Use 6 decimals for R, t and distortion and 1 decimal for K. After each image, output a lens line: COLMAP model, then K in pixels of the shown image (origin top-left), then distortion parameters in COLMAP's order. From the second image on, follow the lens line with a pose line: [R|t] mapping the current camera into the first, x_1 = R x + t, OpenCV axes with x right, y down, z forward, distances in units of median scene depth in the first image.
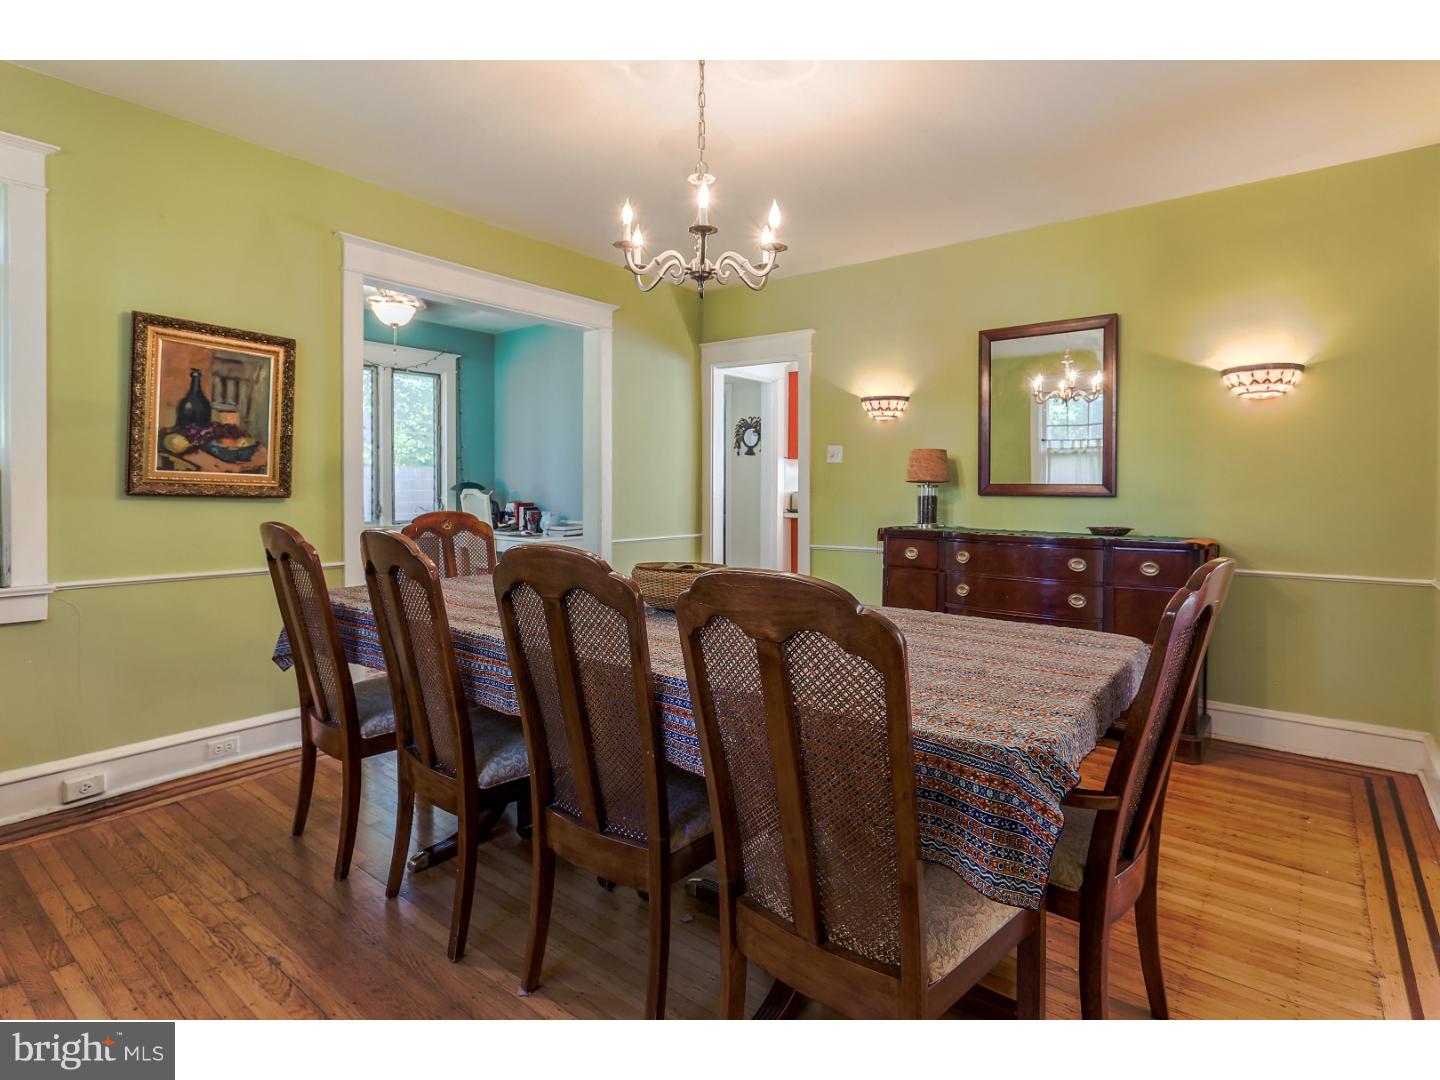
lens RADIAL K [[734.0, 0, 722.2], [0, 734.0, 520.6], [0, 0, 1]] dist [-0.001271, -0.000205]
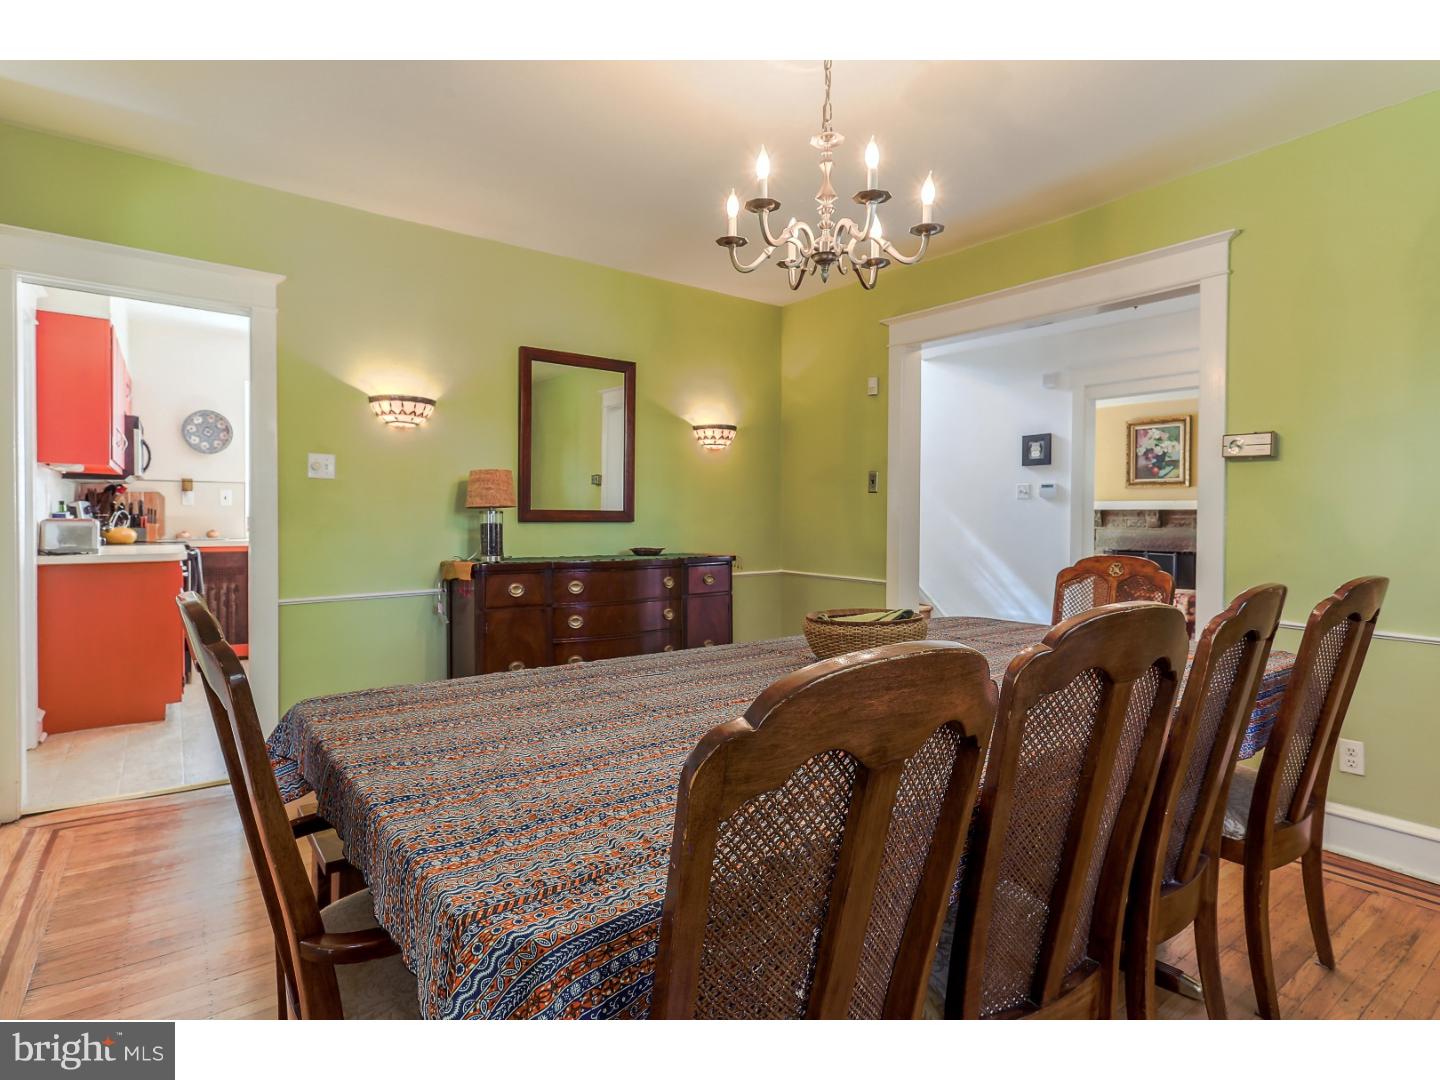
lens RADIAL K [[734.0, 0, 722.2], [0, 734.0, 520.6], [0, 0, 1]] dist [-0.001271, -0.000205]
pose [[0.255473, -0.019423, 0.966621, -0.494621], [0.037717, 0.999237, 0.010110, -0.035850], [-0.966080, 0.033875, 0.256011, 0.522631]]
